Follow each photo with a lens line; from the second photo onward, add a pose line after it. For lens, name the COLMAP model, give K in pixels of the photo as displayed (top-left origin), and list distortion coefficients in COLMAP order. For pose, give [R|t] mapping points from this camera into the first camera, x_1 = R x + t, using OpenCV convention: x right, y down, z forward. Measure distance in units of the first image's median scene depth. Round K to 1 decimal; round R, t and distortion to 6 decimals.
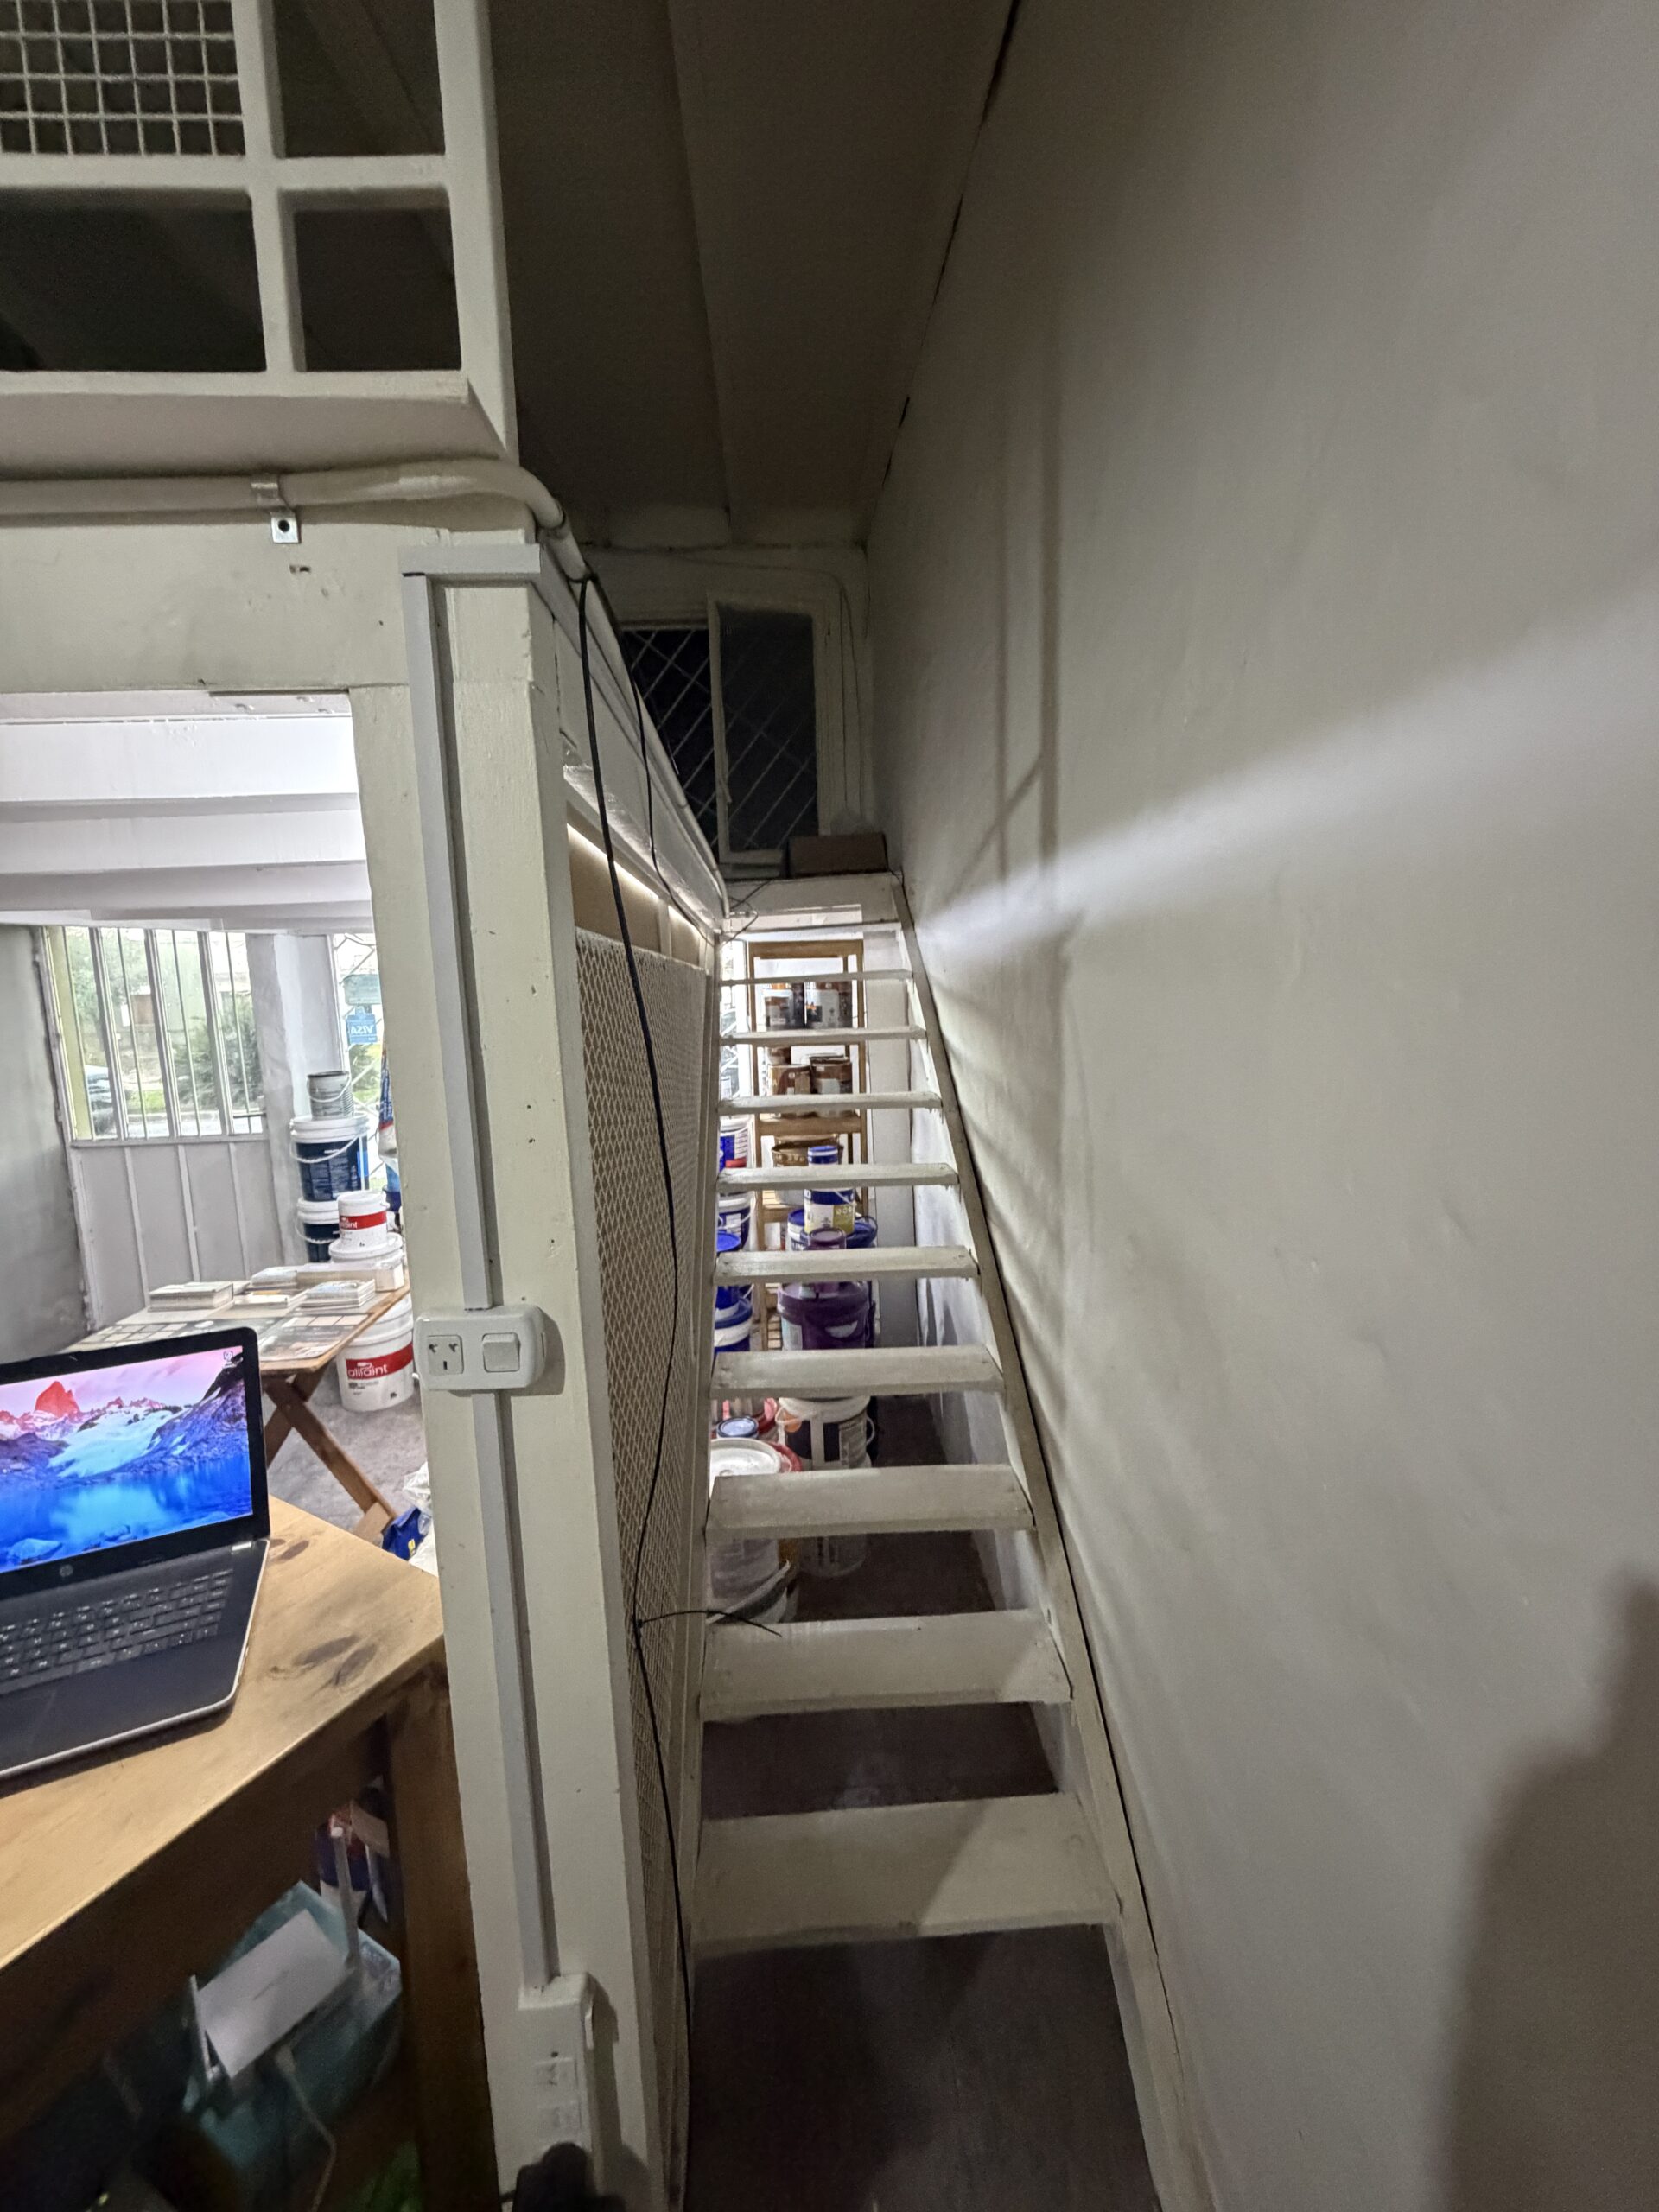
lens RADIAL K [[882.8, 0, 830.7], [0, 882.8, 1099.8], [0, 0, 1]] dist [0.002704, -0.001783]
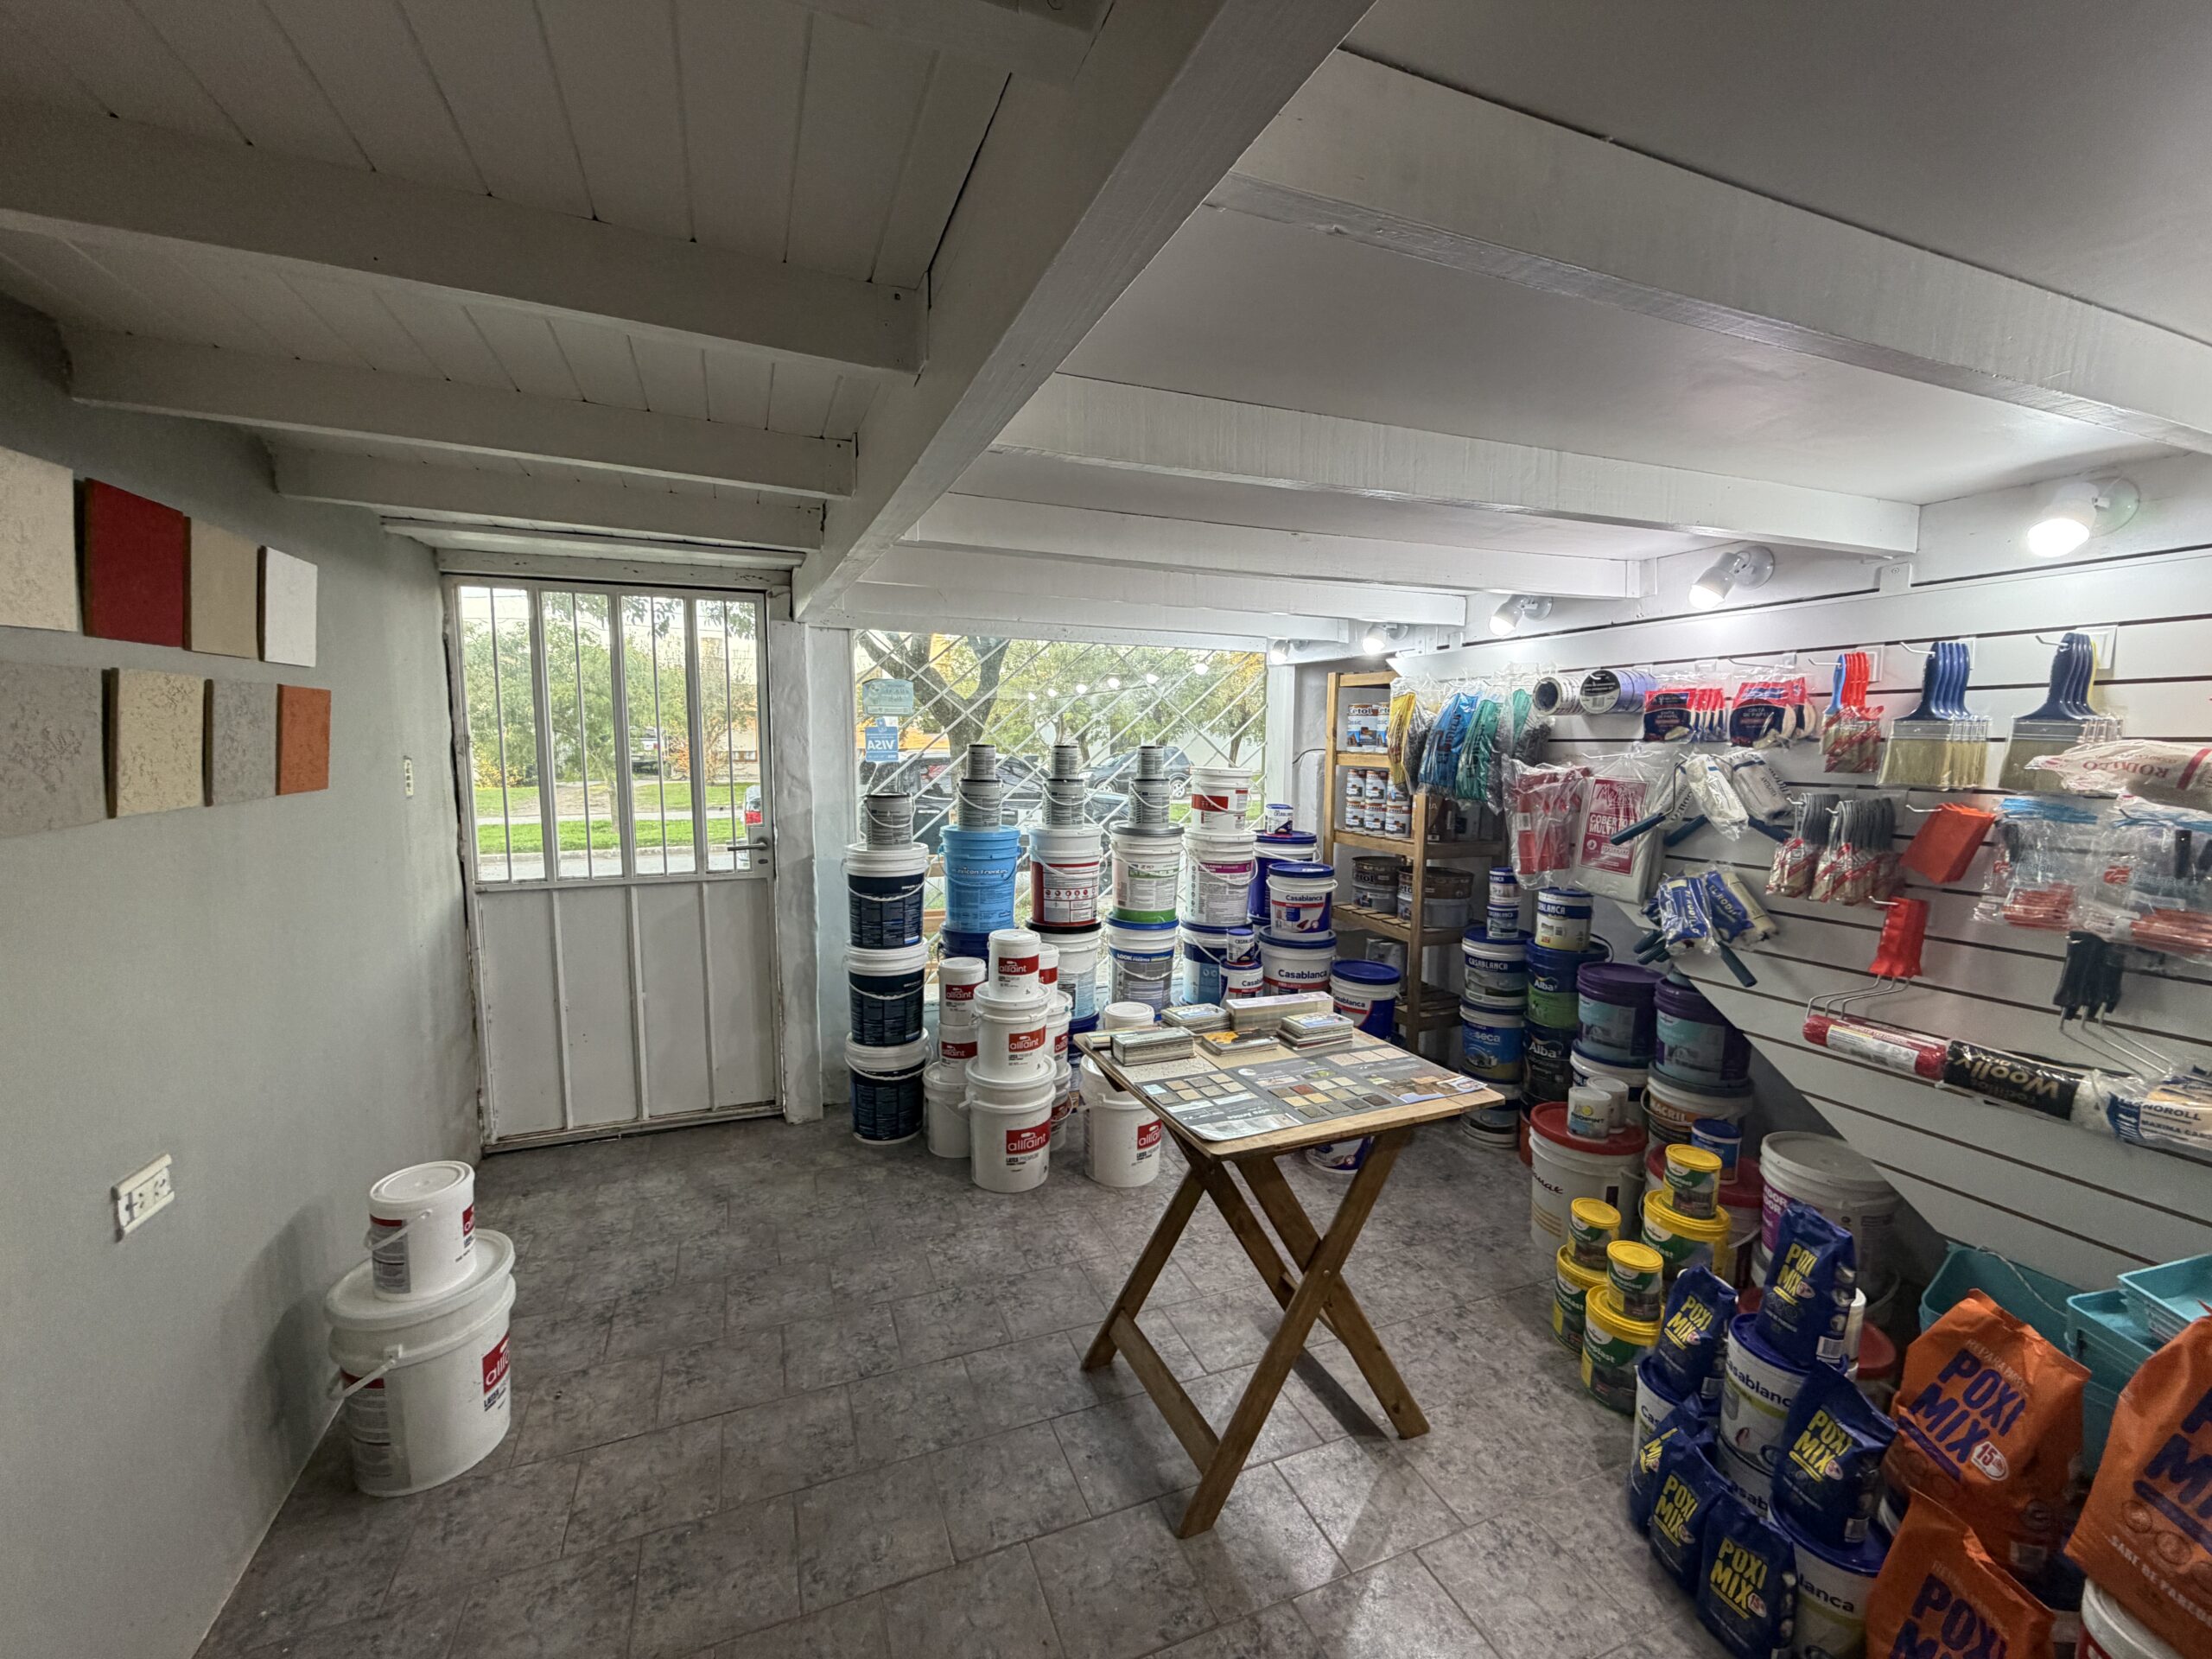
lens RADIAL K [[882.8, 0, 1092.3], [0, 882.8, 828.6], [0, 0, 1]] dist [0.002704, -0.001783]
pose [[0.947352, 0.001201, 0.320192, -0.606088], [0.009366, 0.999461, -0.031460, 0.029091], [-0.320058, 0.032803, 0.946830, 0.143251]]
